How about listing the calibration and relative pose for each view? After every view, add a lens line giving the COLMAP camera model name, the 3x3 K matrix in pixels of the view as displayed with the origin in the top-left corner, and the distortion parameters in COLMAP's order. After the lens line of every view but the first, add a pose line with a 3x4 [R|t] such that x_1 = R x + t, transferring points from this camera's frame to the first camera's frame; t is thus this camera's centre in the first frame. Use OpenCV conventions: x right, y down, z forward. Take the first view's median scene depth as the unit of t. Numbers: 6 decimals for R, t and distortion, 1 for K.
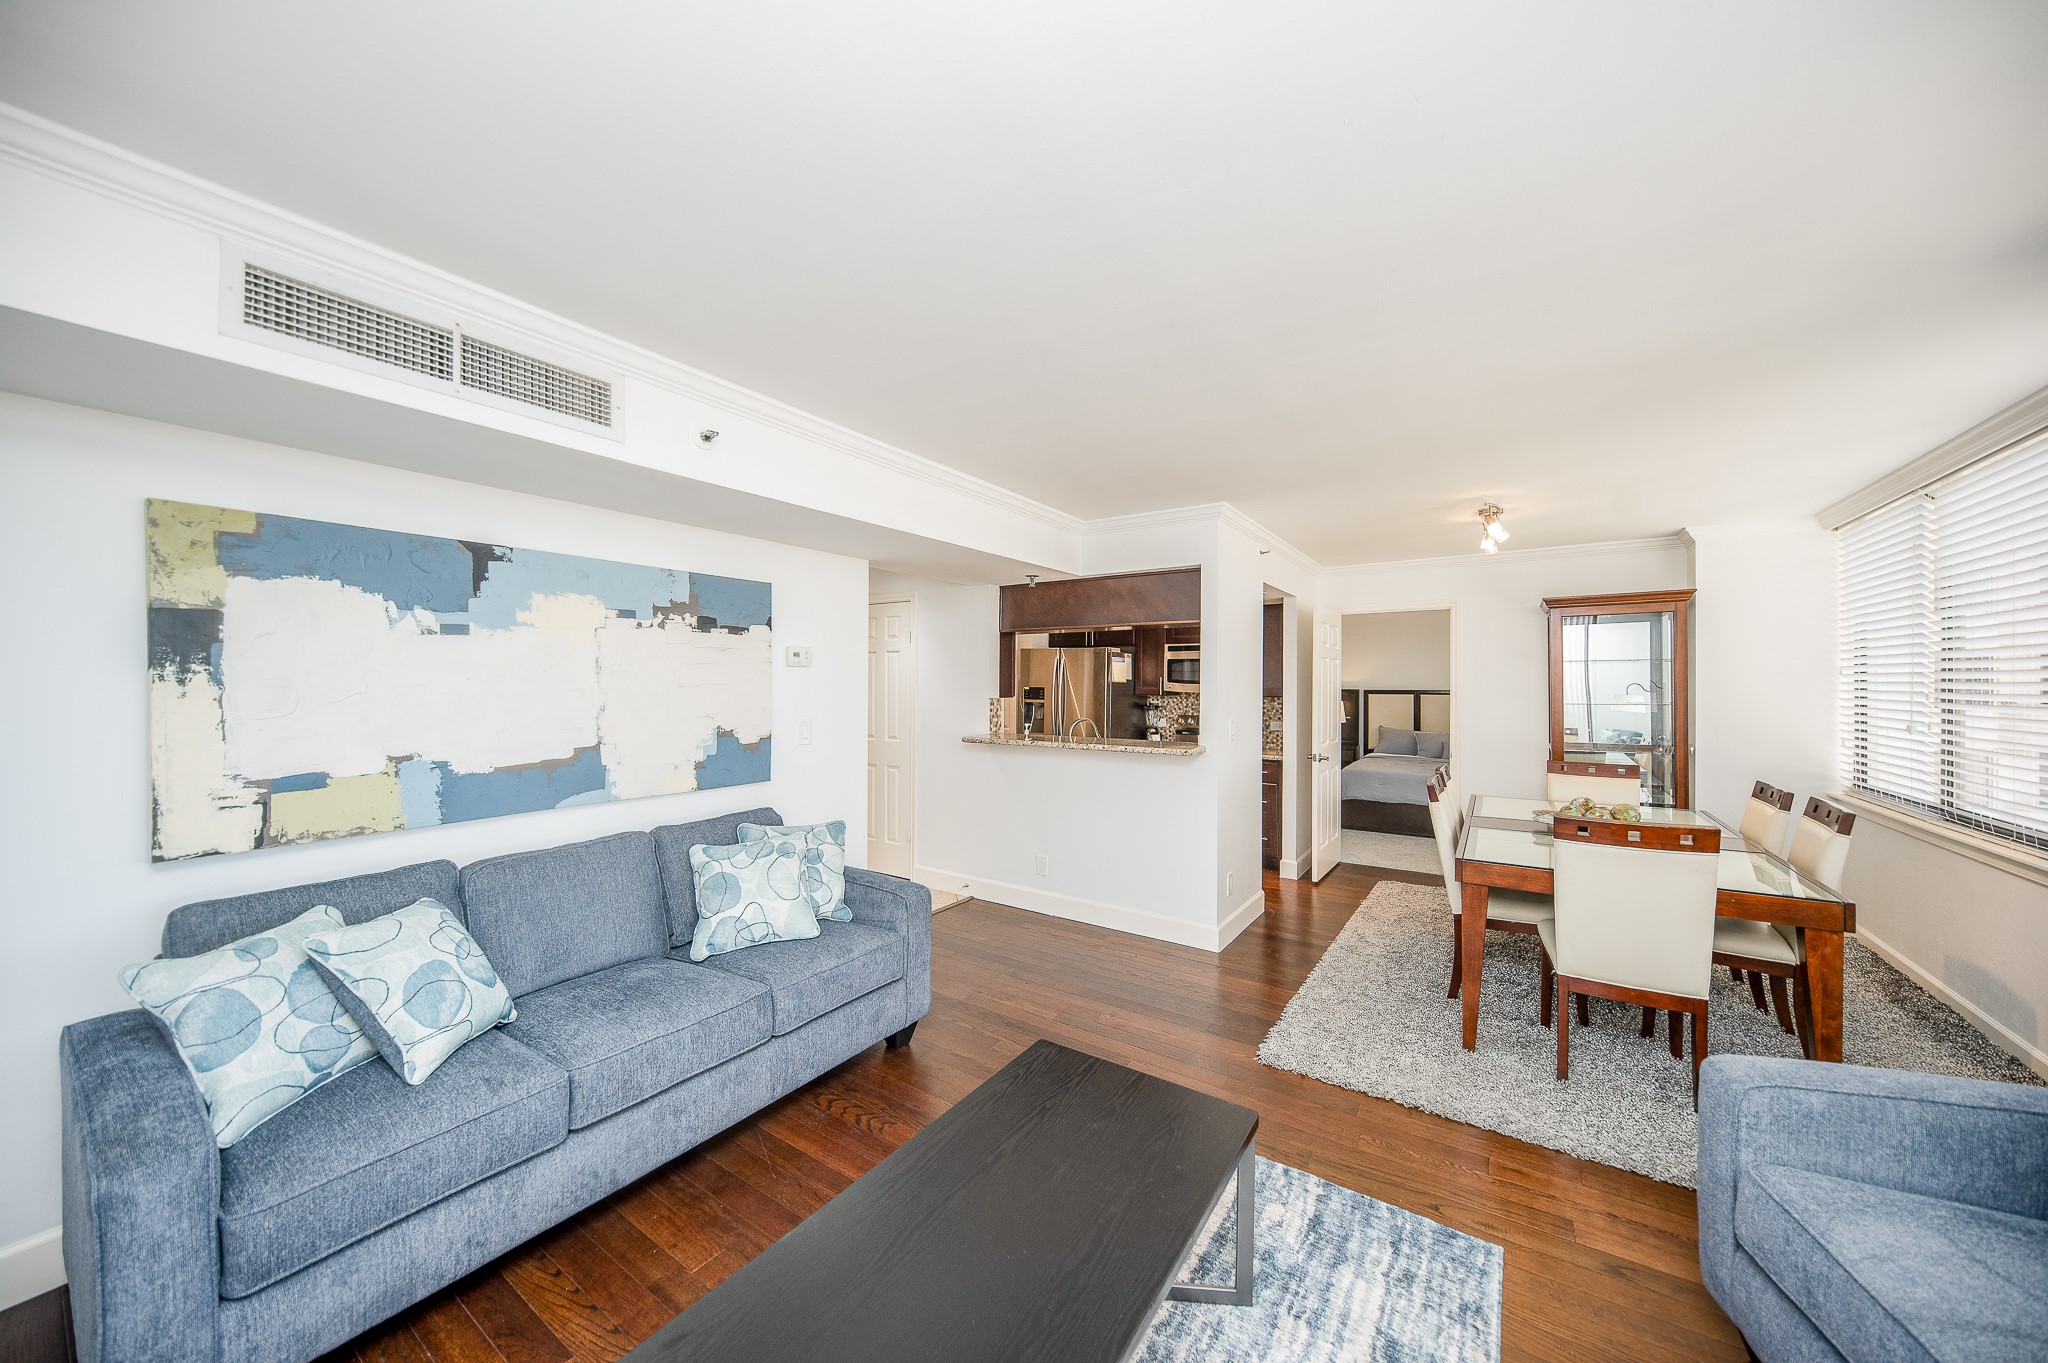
lens RADIAL K [[715.3, 0, 1018.3], [0, 715.3, 687.4], [0, 0, 1]] dist [-0.001775, -0.001100]
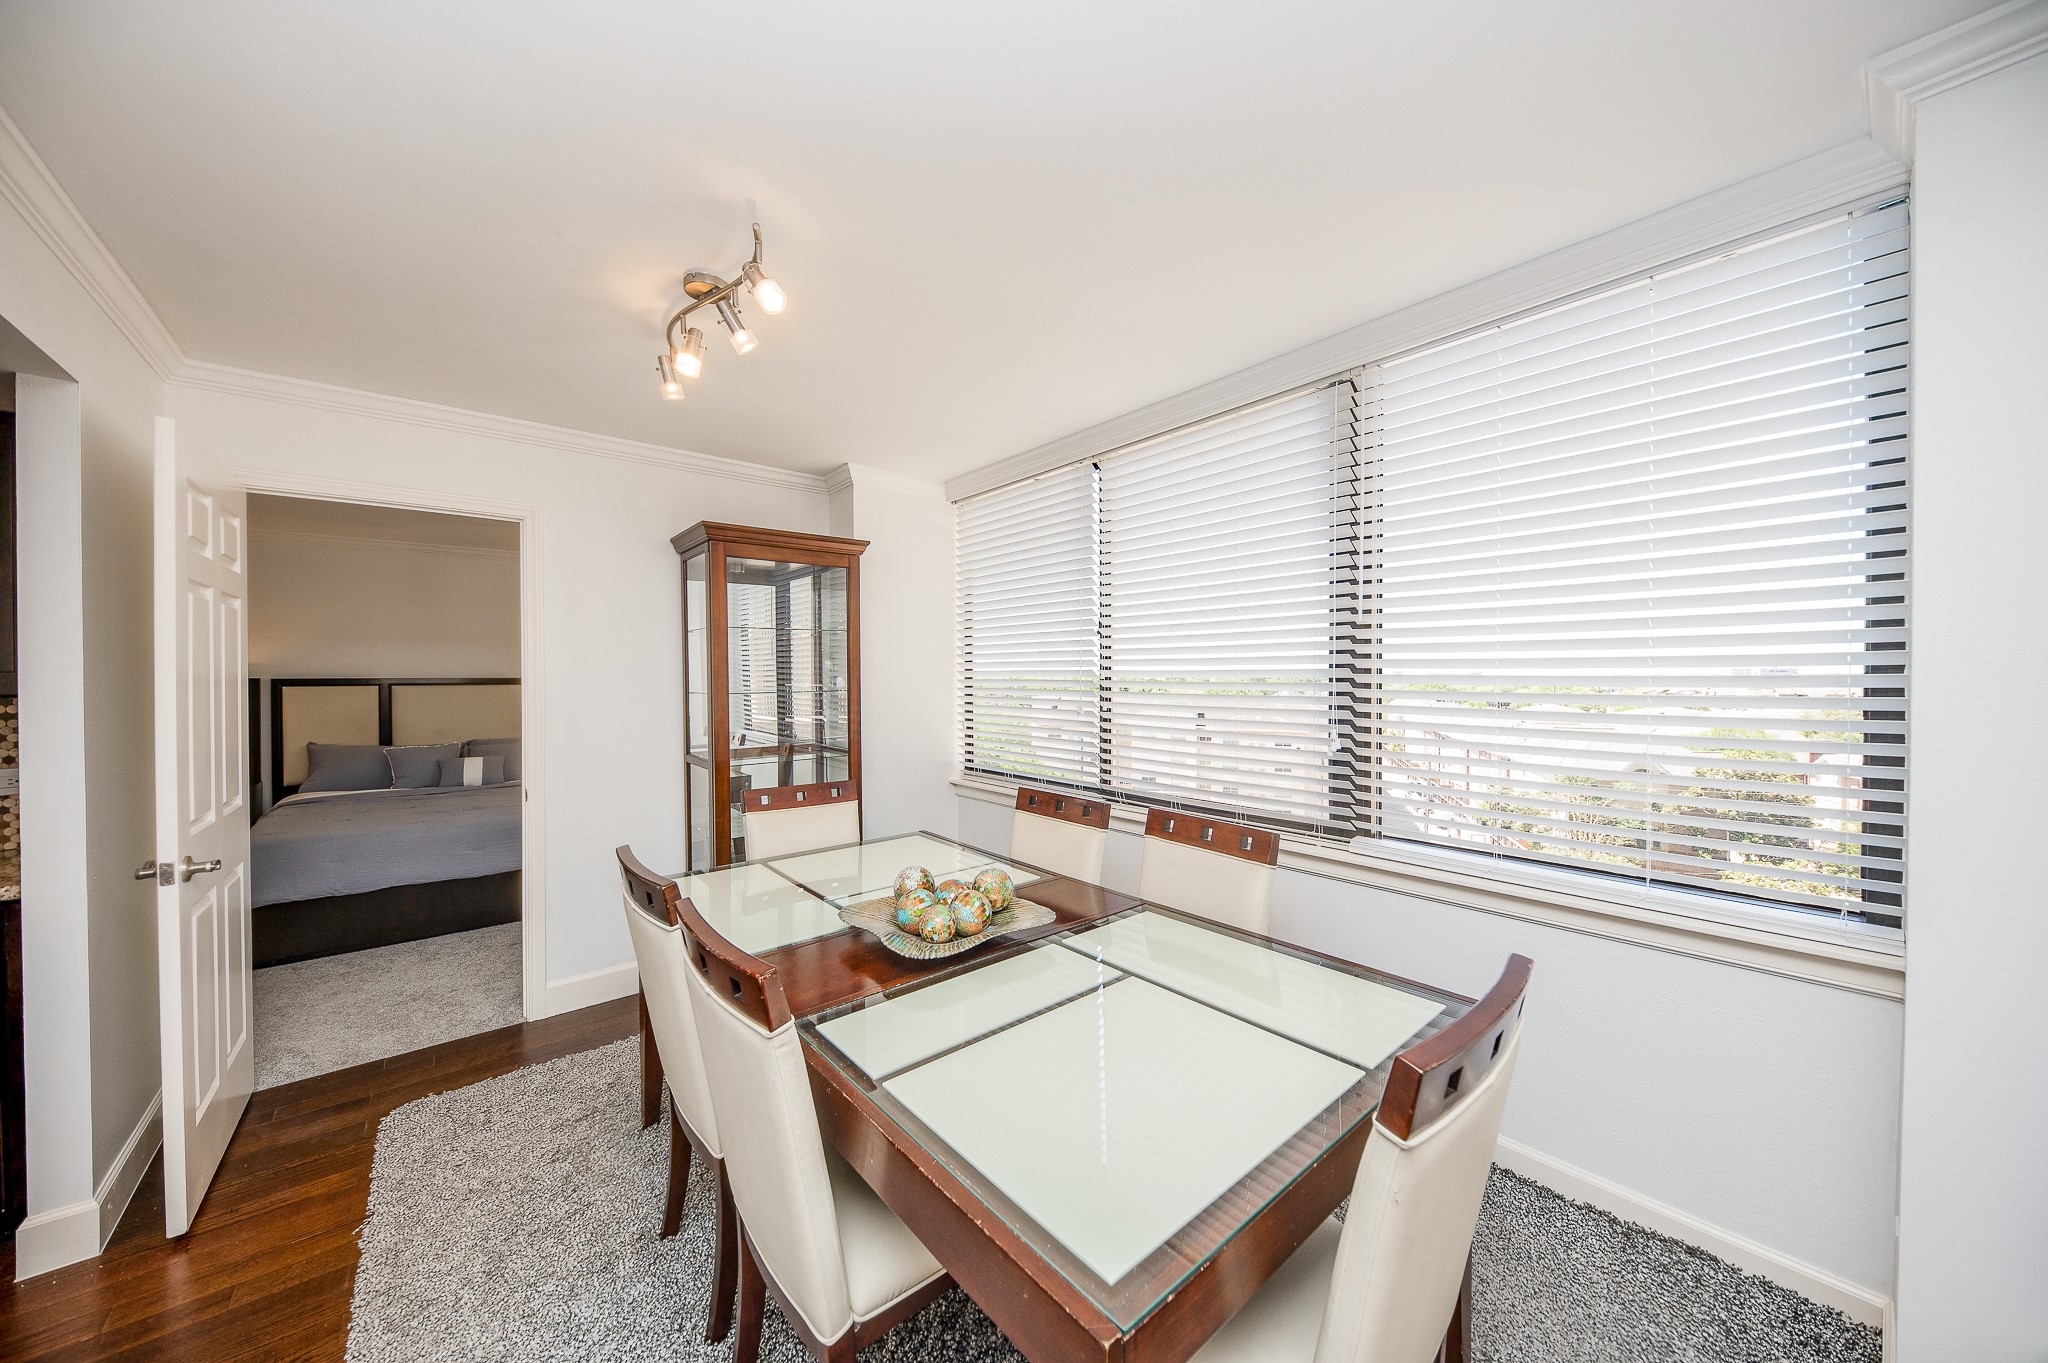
lens RADIAL K [[715.3, 0, 1036.1], [0, 715.3, 682.0], [0, 0, 1]] dist [-0.001775, -0.001100]
pose [[0.266861, -0.015594, 0.963609, 0.290803], [0.009518, 0.999863, 0.013544, 0.007342], [-0.963688, 0.005558, 0.266973, 0.740013]]
